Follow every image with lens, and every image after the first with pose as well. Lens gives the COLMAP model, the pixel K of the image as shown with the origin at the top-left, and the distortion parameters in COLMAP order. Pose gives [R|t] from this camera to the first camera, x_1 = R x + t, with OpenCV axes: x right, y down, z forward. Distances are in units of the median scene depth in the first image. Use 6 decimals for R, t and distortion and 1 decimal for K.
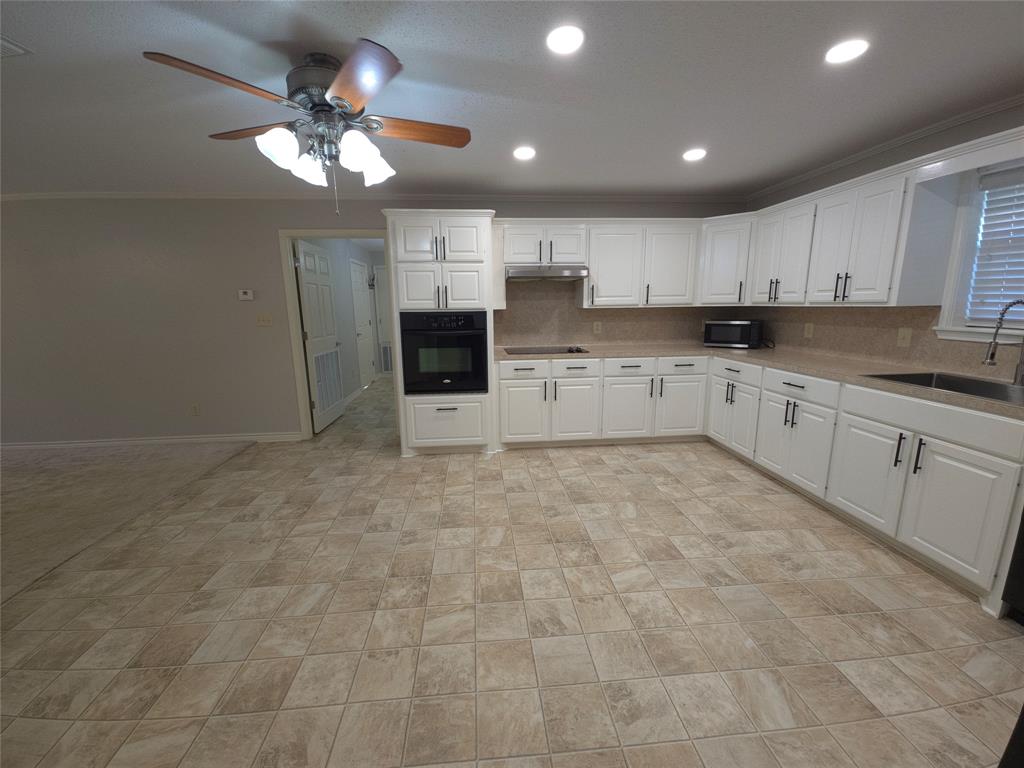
lens RADIAL K [[412.0, 0, 517.9], [0, 412.0, 383.8], [0, 0, 1]] dist [0.007449, -0.005843]
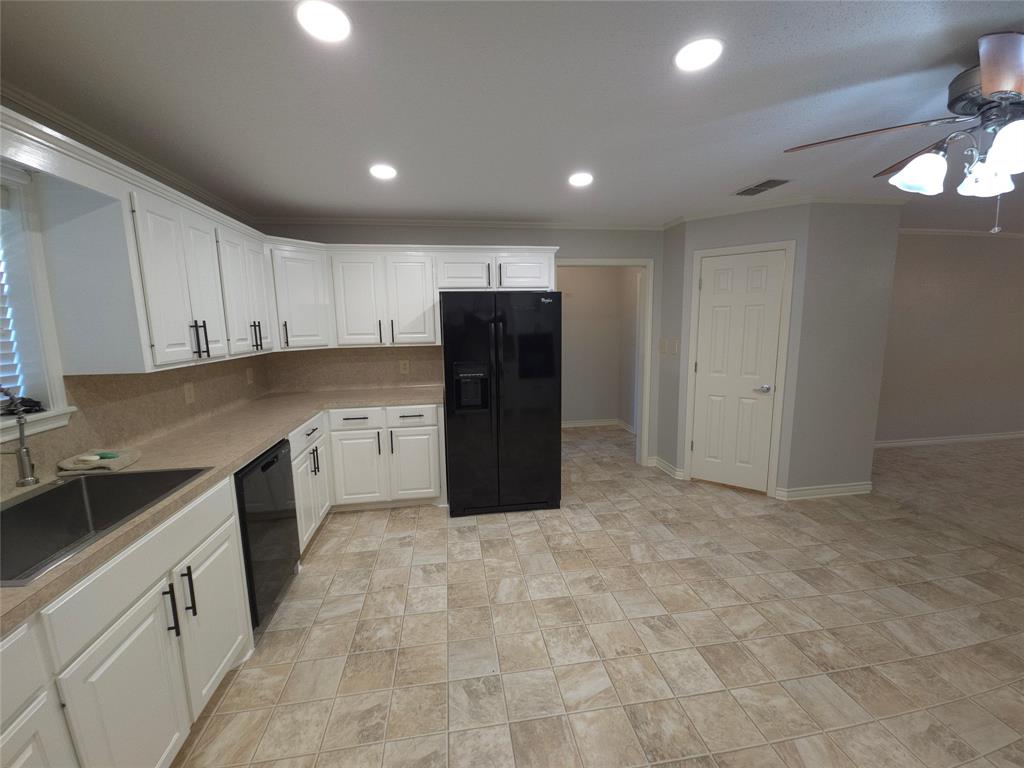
lens RADIAL K [[412.0, 0, 519.9], [0, 412.0, 388.7], [0, 0, 1]] dist [0.007449, -0.005843]
pose [[-0.996956, 0.042718, -0.065225, 0.340638], [0.018069, 0.940362, 0.339694, -0.289281], [0.075846, 0.337481, -0.938272, 1.222609]]
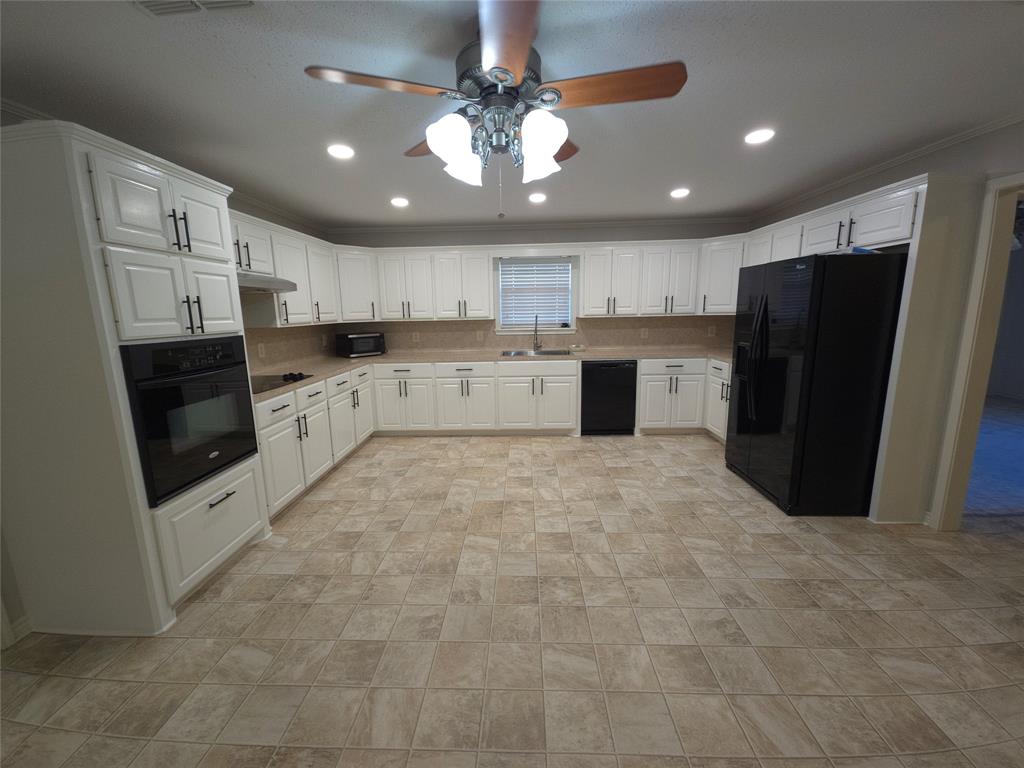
lens RADIAL K [[412.0, 0, 495.9], [0, 412.0, 390.4], [0, 0, 1]] dist [0.007449, -0.005843]
pose [[0.144498, -0.181067, 0.972798, -0.930608], [0.203309, 0.967573, 0.149895, -0.141868], [-0.968393, 0.176119, 0.176624, 0.662054]]
